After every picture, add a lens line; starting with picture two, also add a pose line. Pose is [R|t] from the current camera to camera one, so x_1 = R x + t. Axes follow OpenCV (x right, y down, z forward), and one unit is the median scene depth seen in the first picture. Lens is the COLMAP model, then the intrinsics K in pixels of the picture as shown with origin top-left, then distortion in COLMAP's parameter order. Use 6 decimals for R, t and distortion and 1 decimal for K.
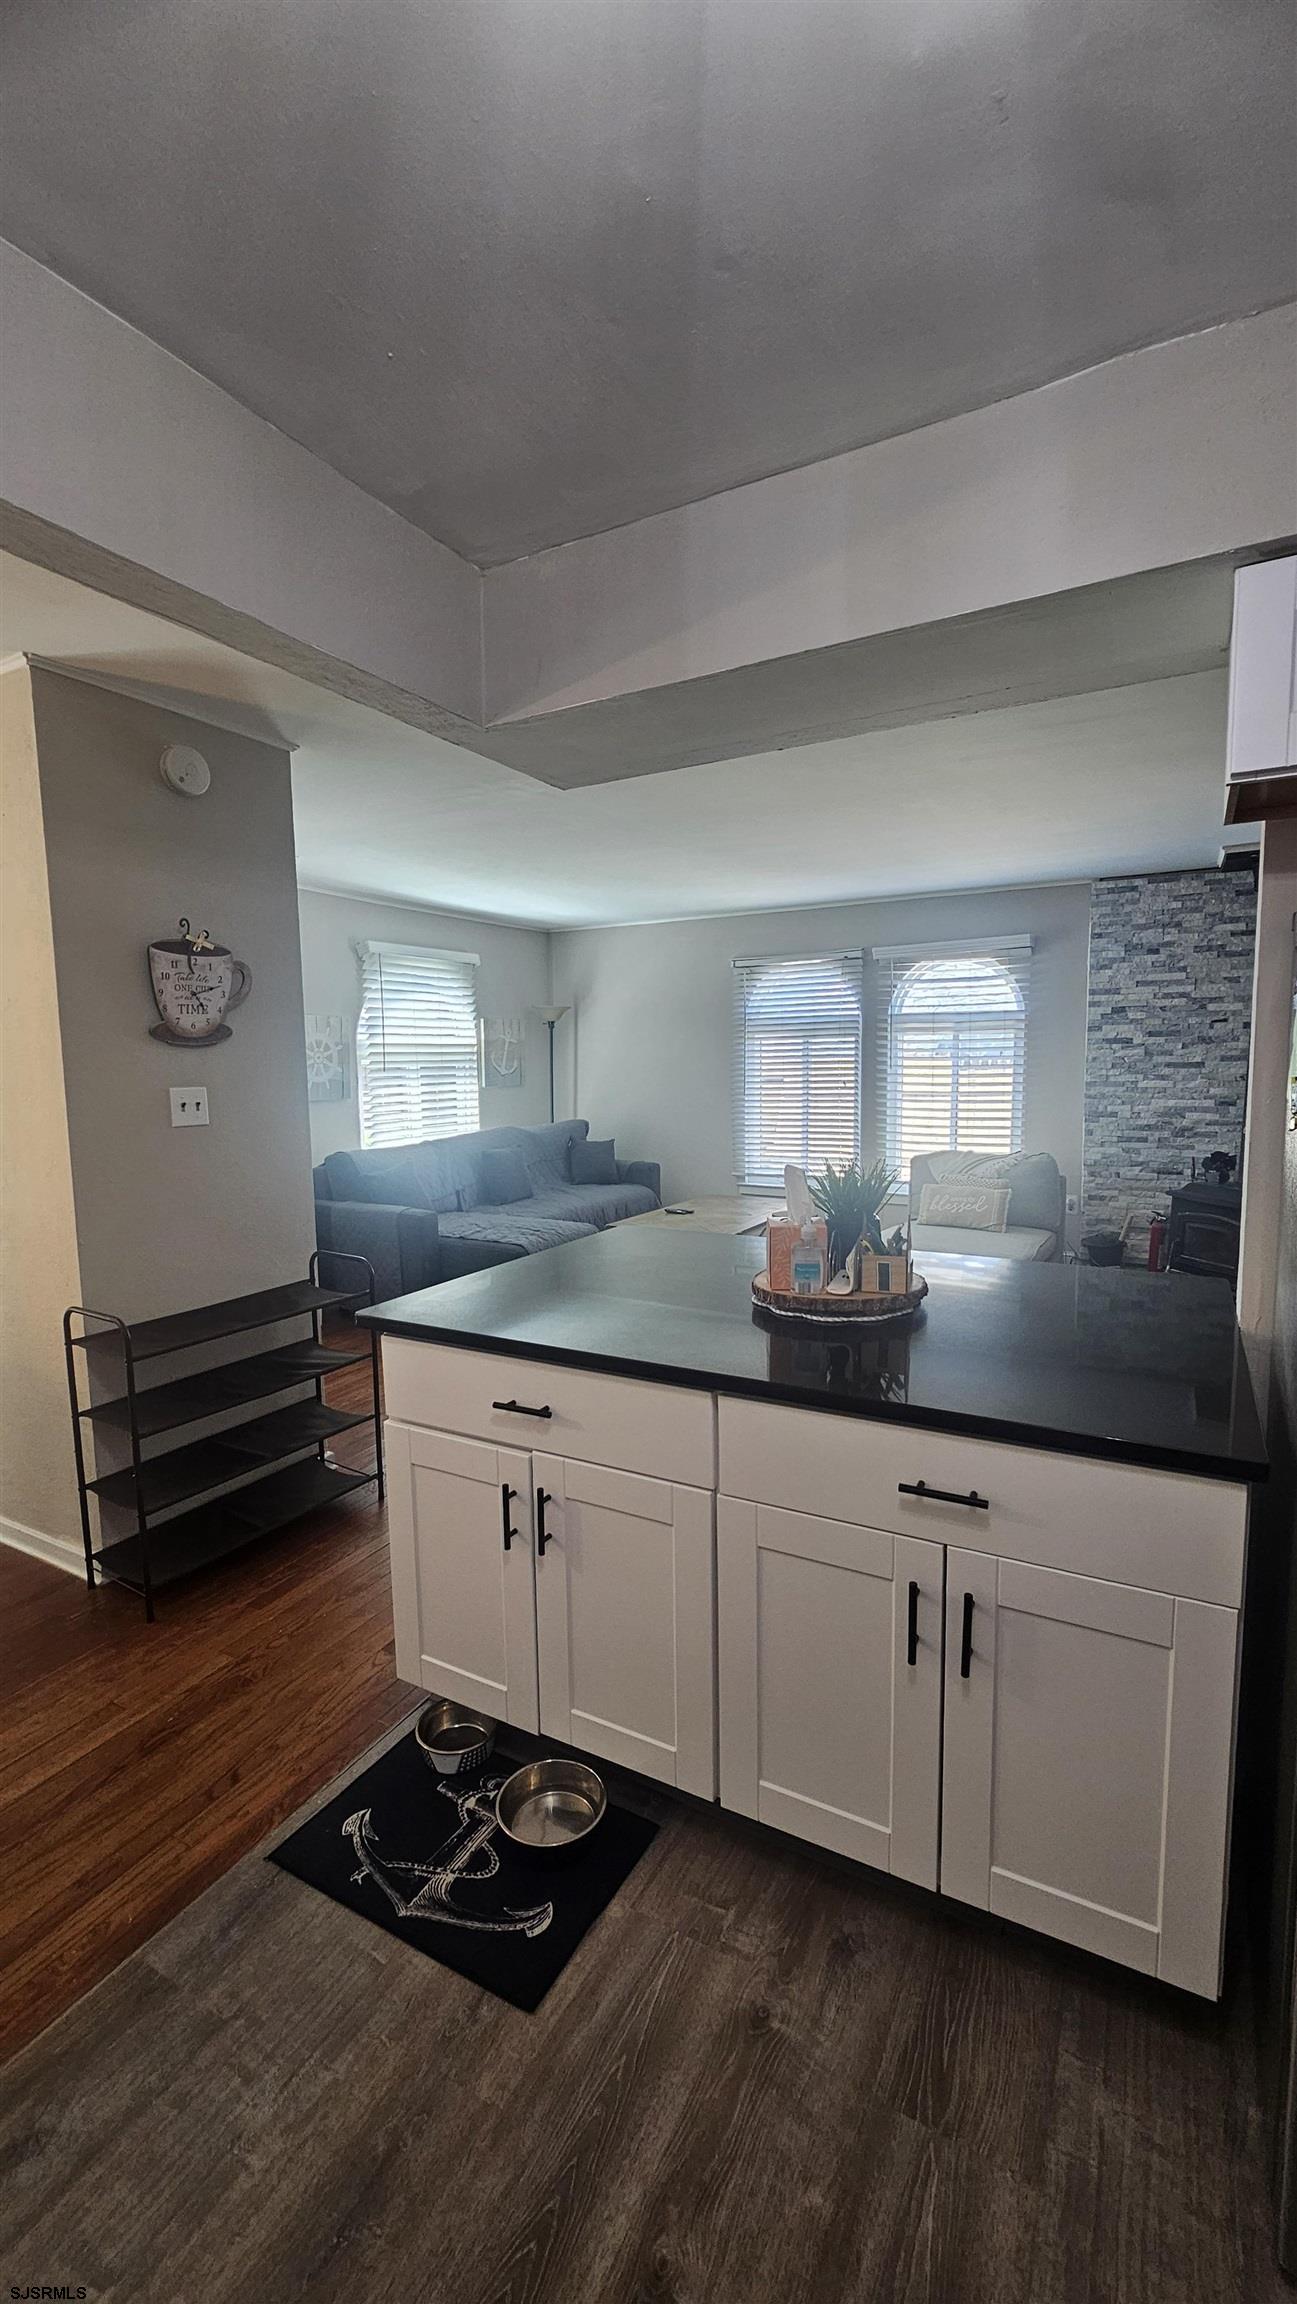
lens RADIAL K [[948.9, 0, 646.2], [0, 948.9, 1154.0], [0, 0, 1]] dist [-0.000605, -0.000051]
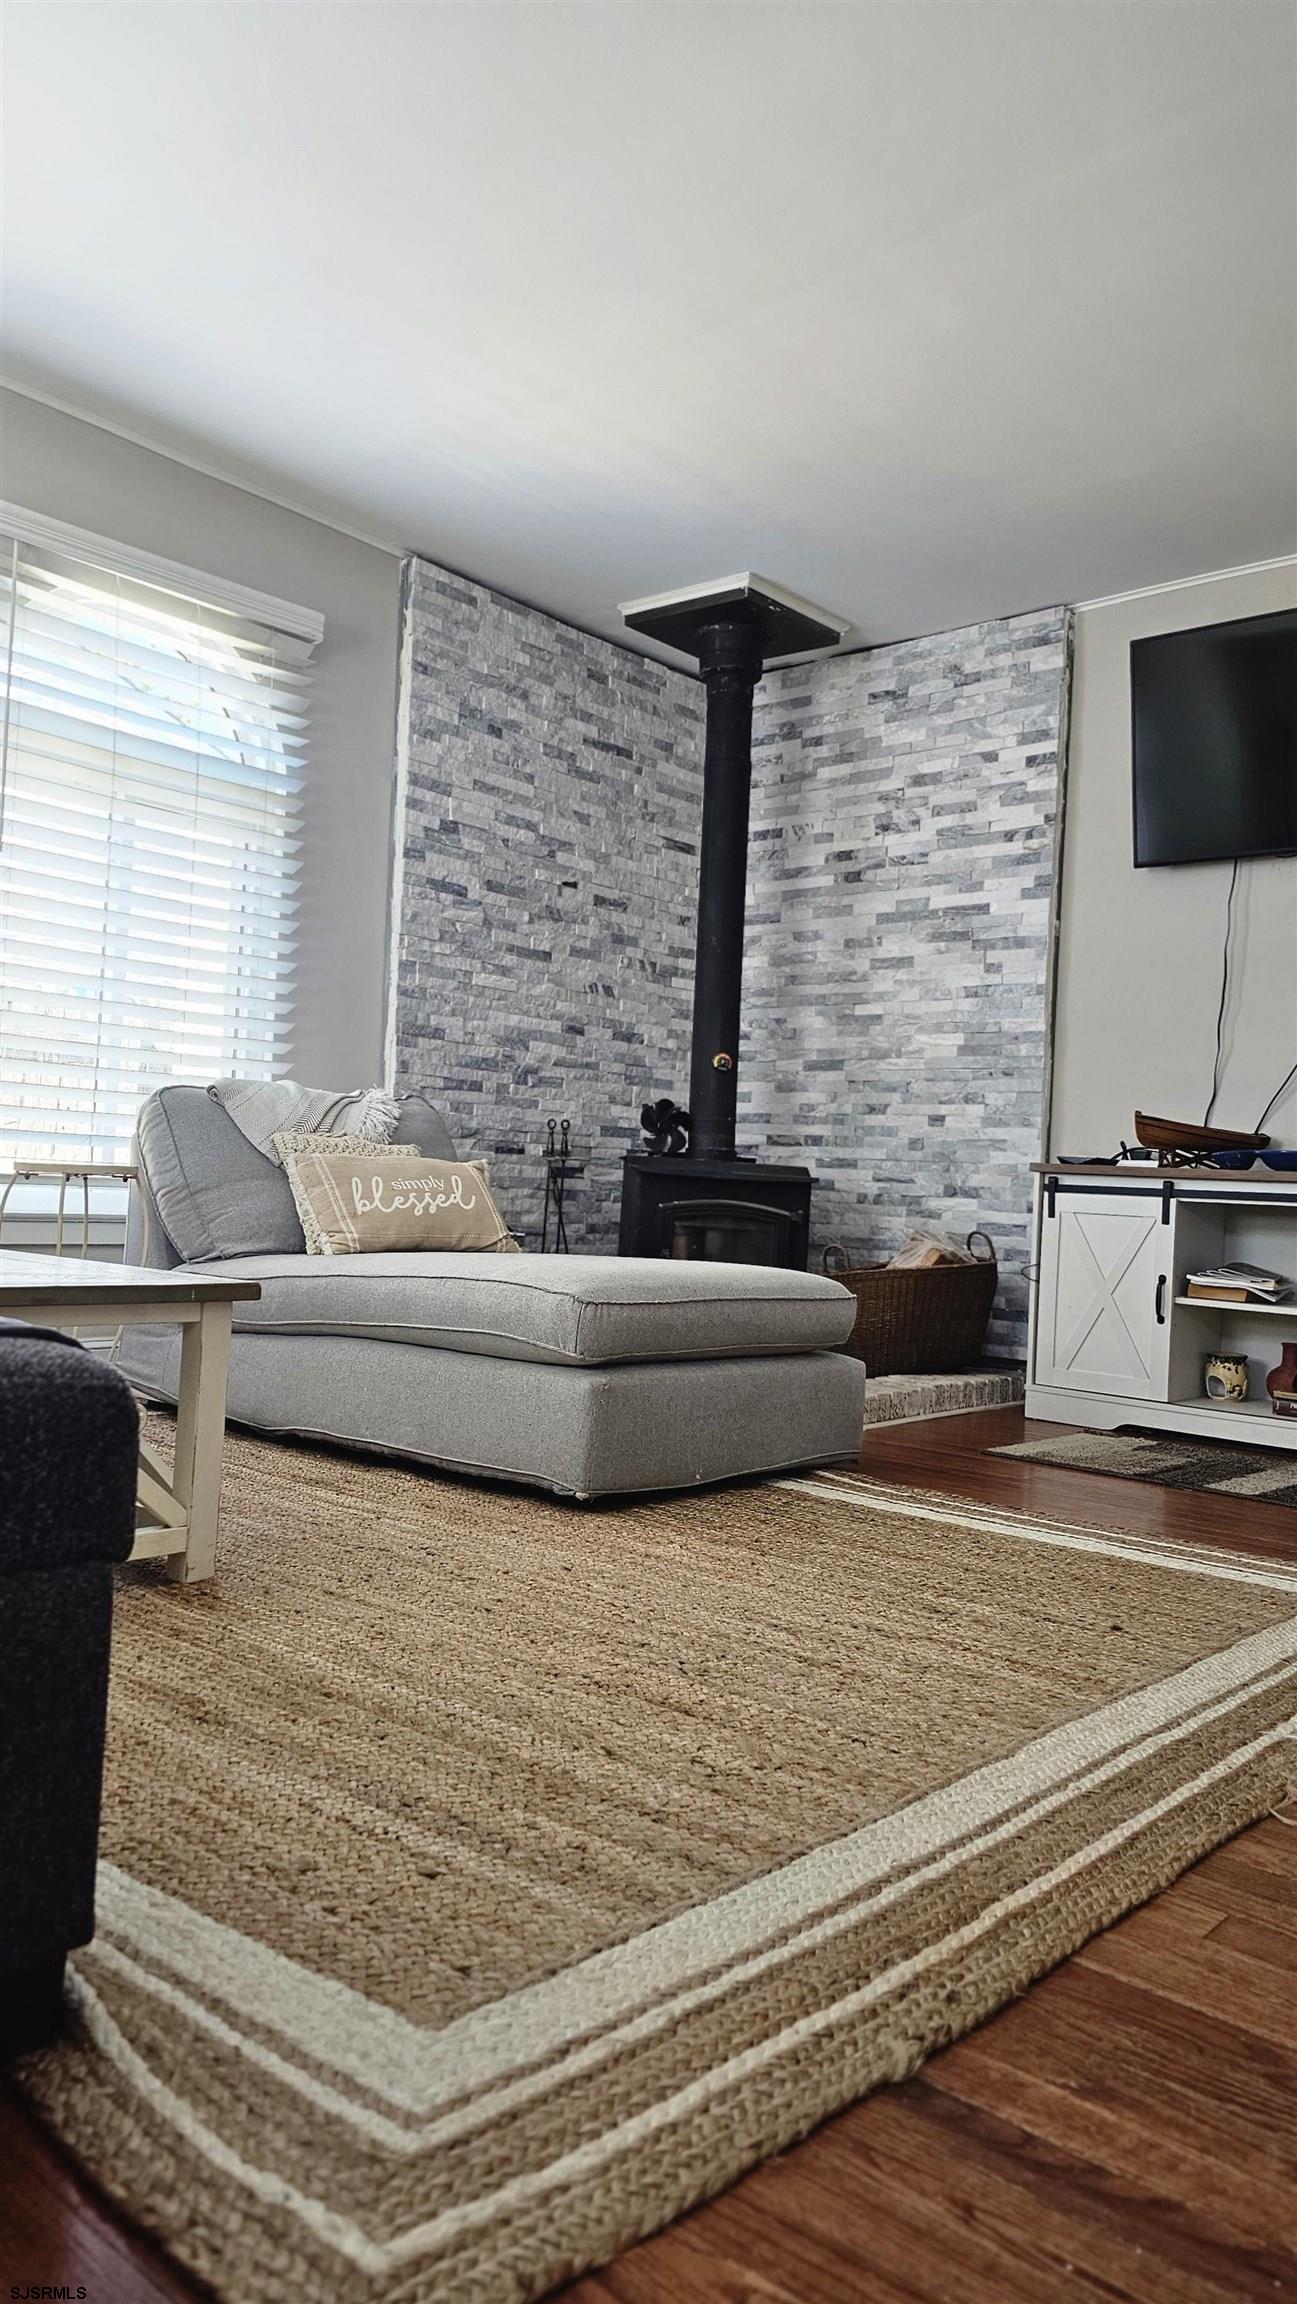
lens RADIAL K [[1552.6, 0, 651.9], [0, 1552.6, 1161.2], [0, 0, 1]] dist [0.007849, 0.000737]
pose [[0.214329, 0.040238, 0.975932, -0.281090], [0.046468, 0.997600, -0.051336, 0.073798], [-0.975656, 0.056352, 0.211945, 0.737882]]
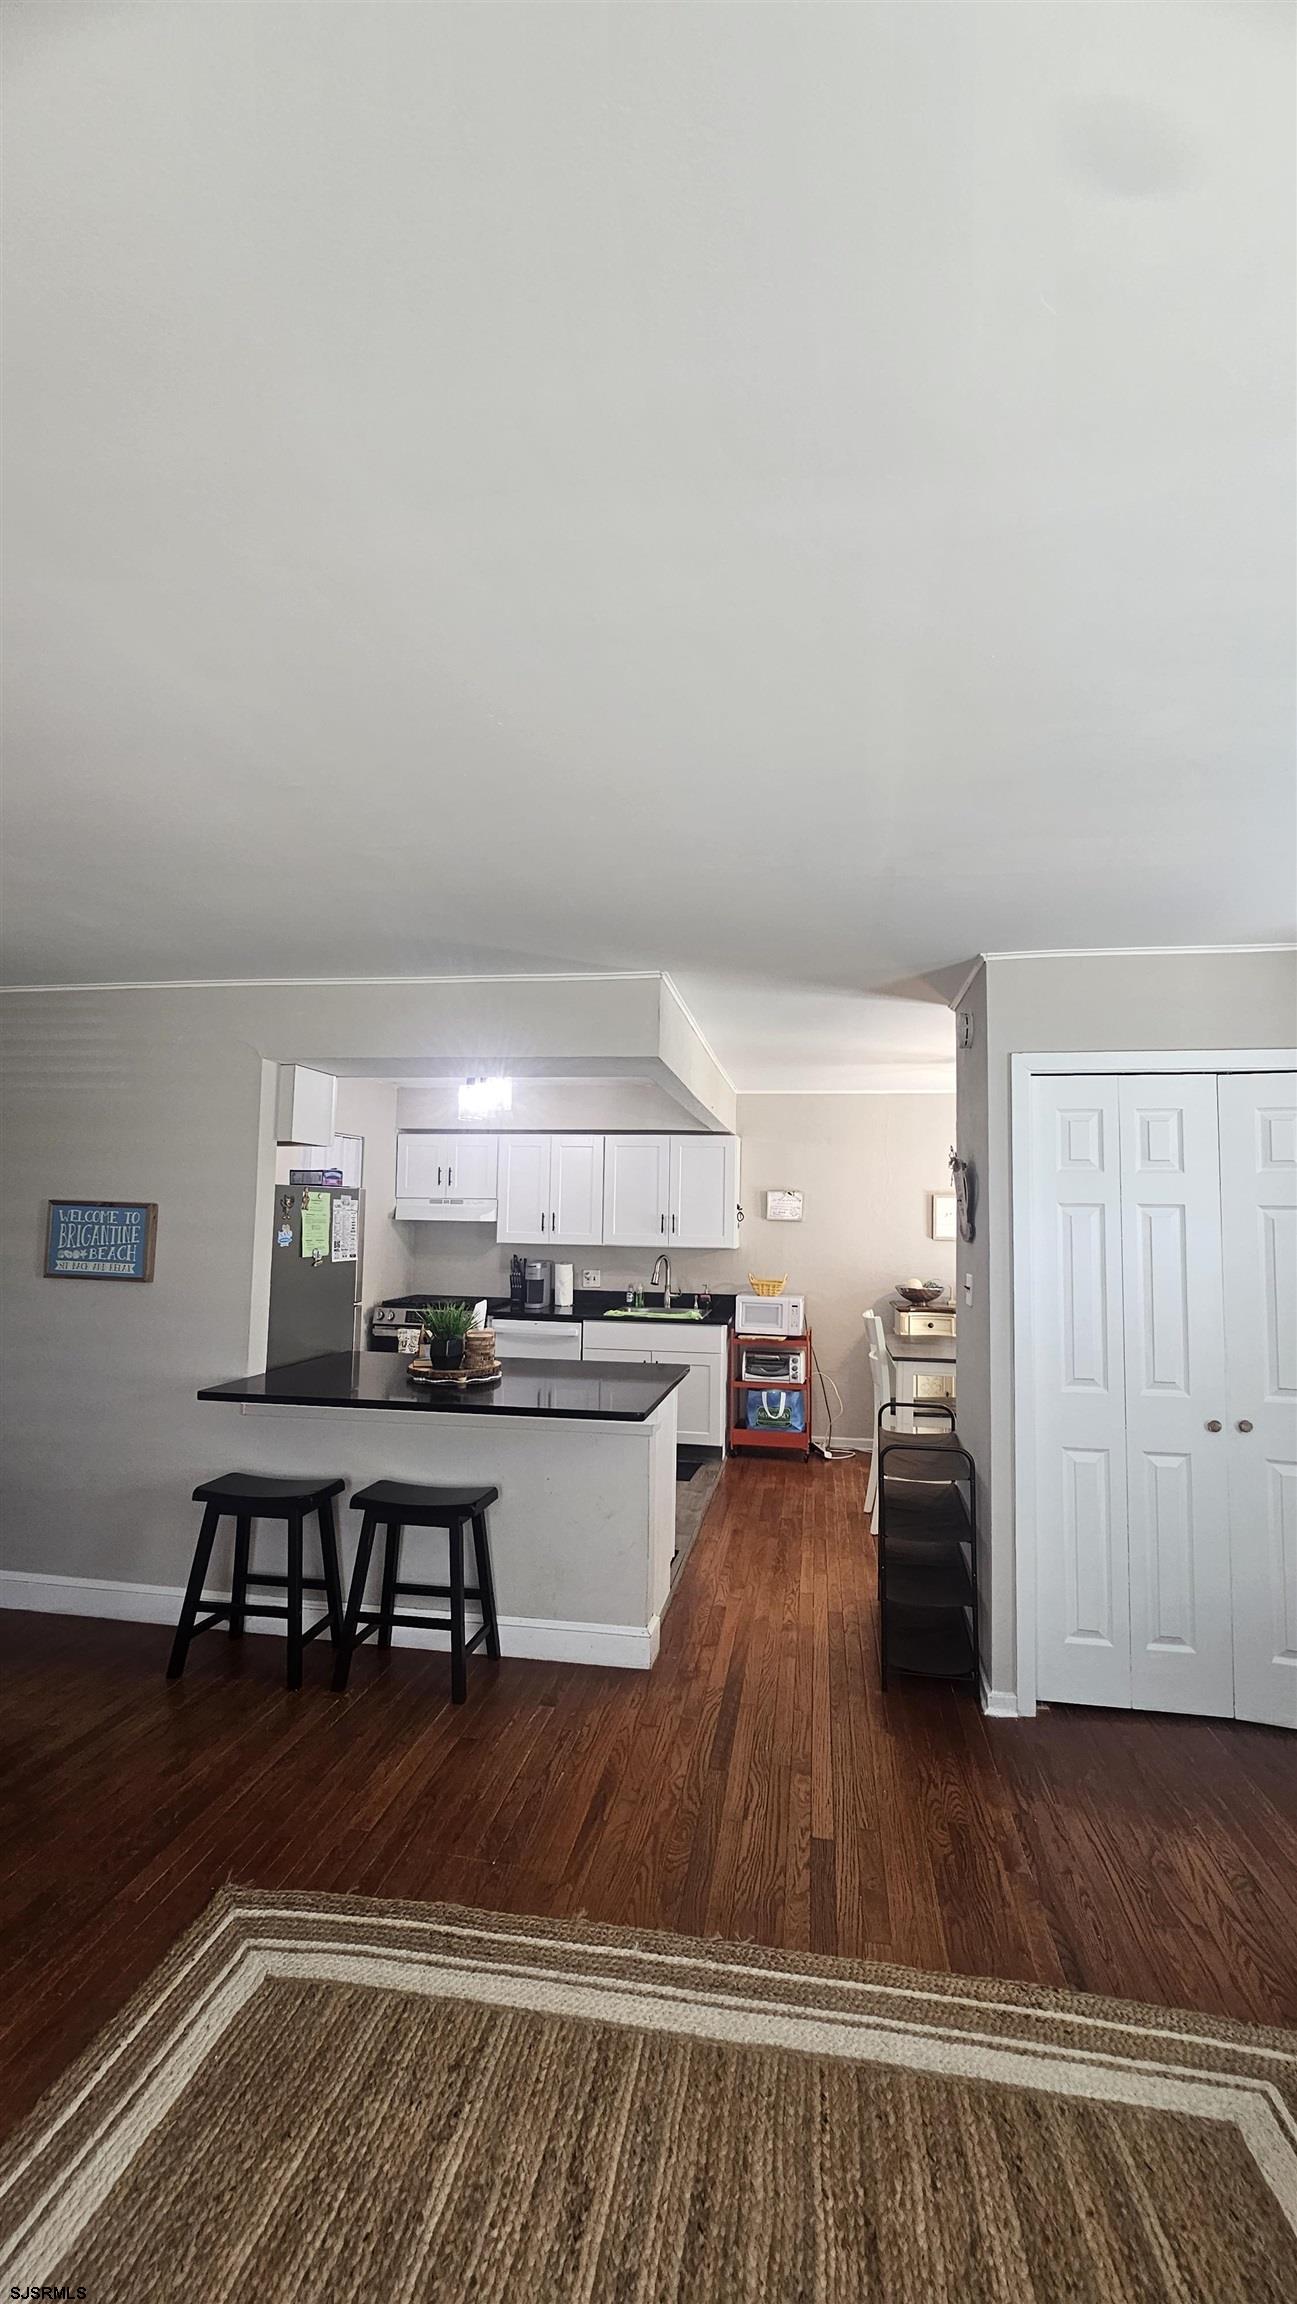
lens RADIAL K [[948.9, 0, 655.6], [0, 948.9, 1151.7], [0, 0, 1]] dist [-0.000605, -0.000051]
pose [[-0.941448, -0.021125, -0.336495, 0.168271], [-0.032345, 0.999091, 0.027770, -0.127812], [0.335603, 0.037028, -0.941276, 1.009345]]
